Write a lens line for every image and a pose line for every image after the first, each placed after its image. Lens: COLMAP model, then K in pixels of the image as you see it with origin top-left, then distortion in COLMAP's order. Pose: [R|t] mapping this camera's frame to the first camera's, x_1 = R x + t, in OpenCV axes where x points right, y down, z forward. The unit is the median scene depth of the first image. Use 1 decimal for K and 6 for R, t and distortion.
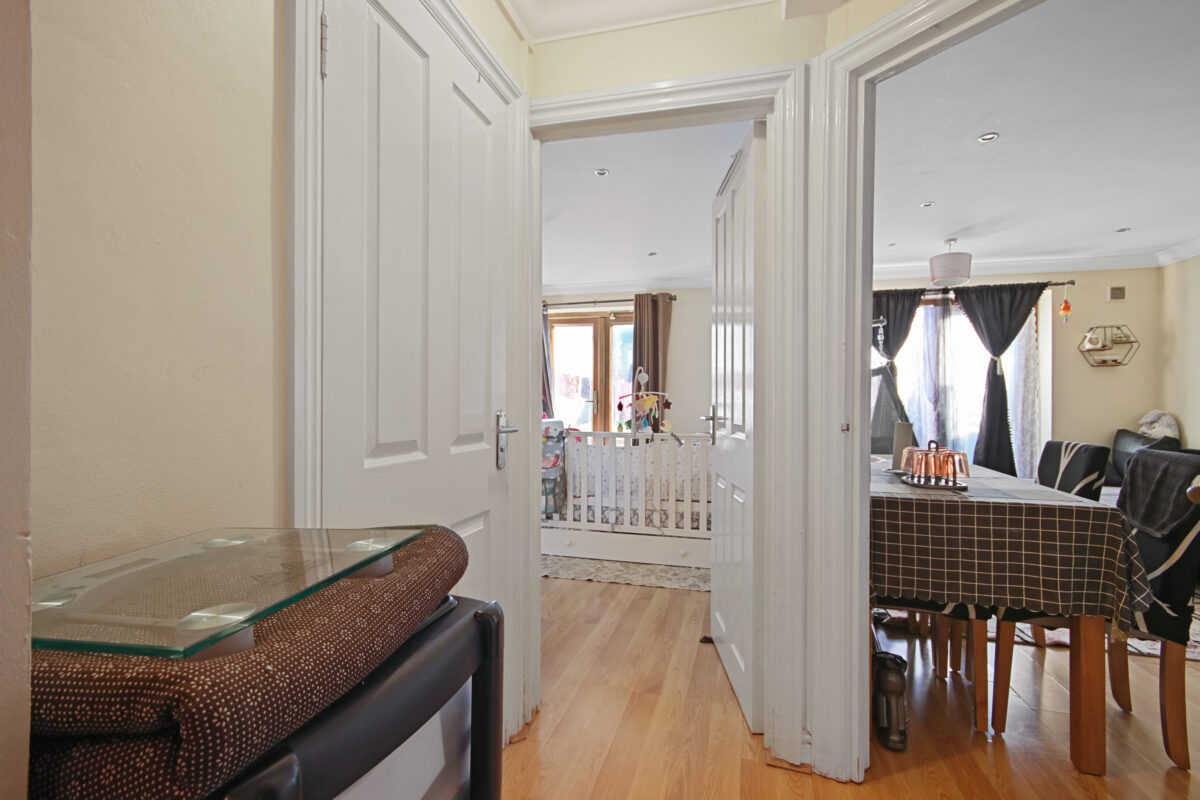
lens RADIAL K [[567.7, 0, 596.5], [0, 567.7, 403.2], [0, 0, 1]] dist [0.002444, -0.000020]
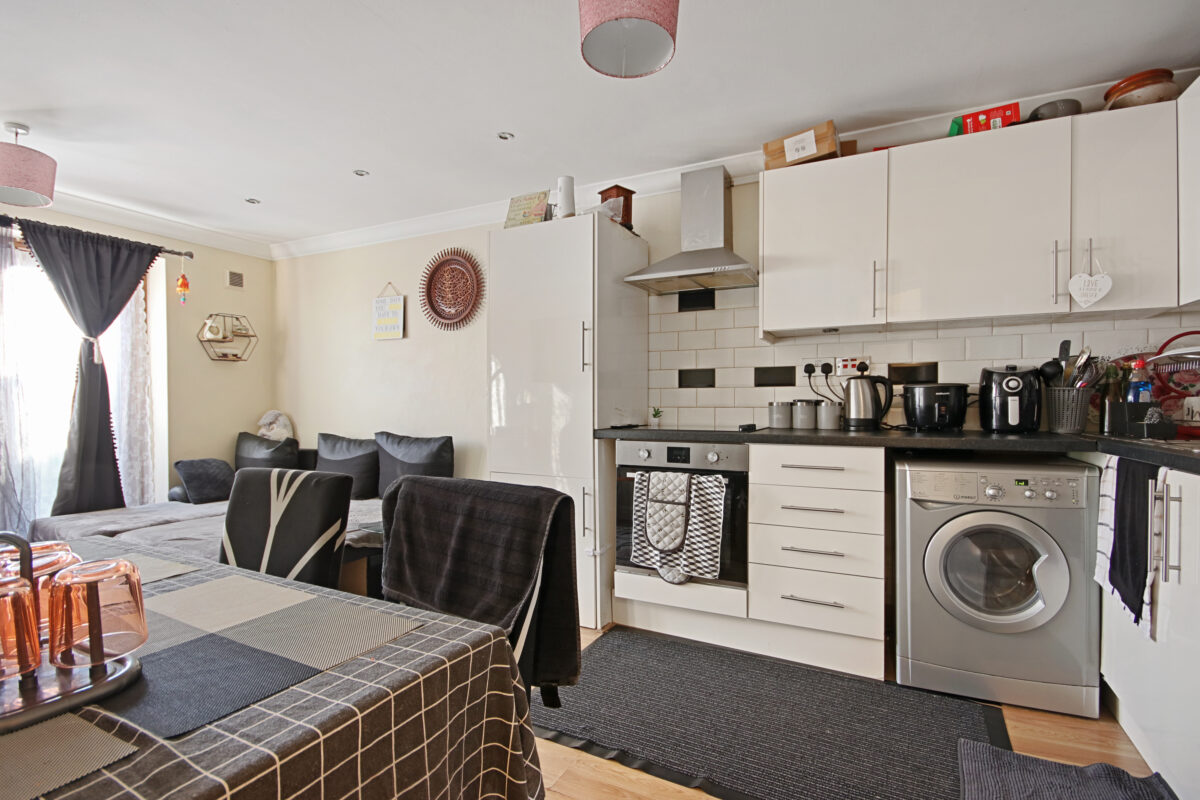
lens RADIAL K [[568.3, 0, 592.6], [0, 568.3, 407.0], [0, 0, 1]] dist [0.003131, -0.010551]
pose [[0.203537, -0.012813, 0.978983, 0.155053], [0.007174, 0.999907, 0.011595, -0.000466], [-0.979041, 0.004663, 0.203610, 0.268952]]
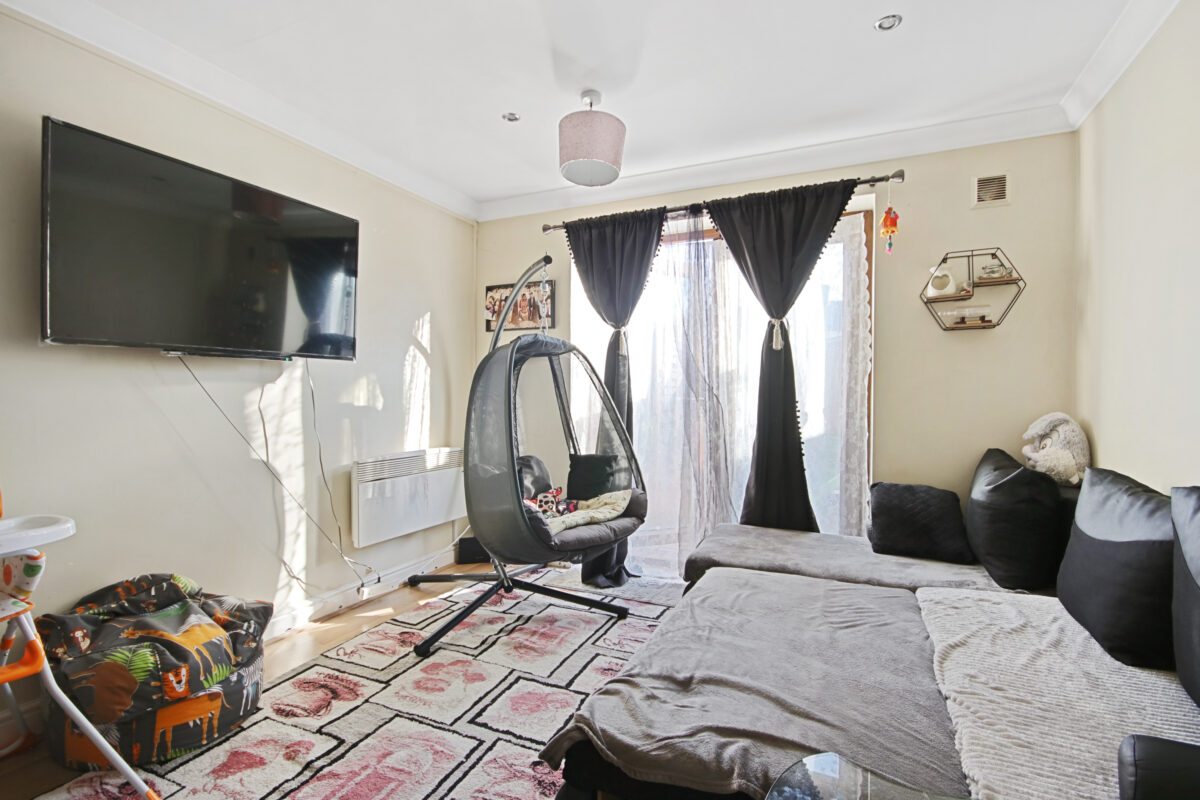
lens RADIAL K [[568.3, 0, 592.6], [0, 568.3, 407.0], [0, 0, 1]] dist [0.003131, -0.010551]
pose [[0.985652, -0.001450, -0.168785, 0.624743], [0.003744, 0.999905, 0.013271, -0.000926], [0.168750, -0.013712, 0.985564, 0.409746]]
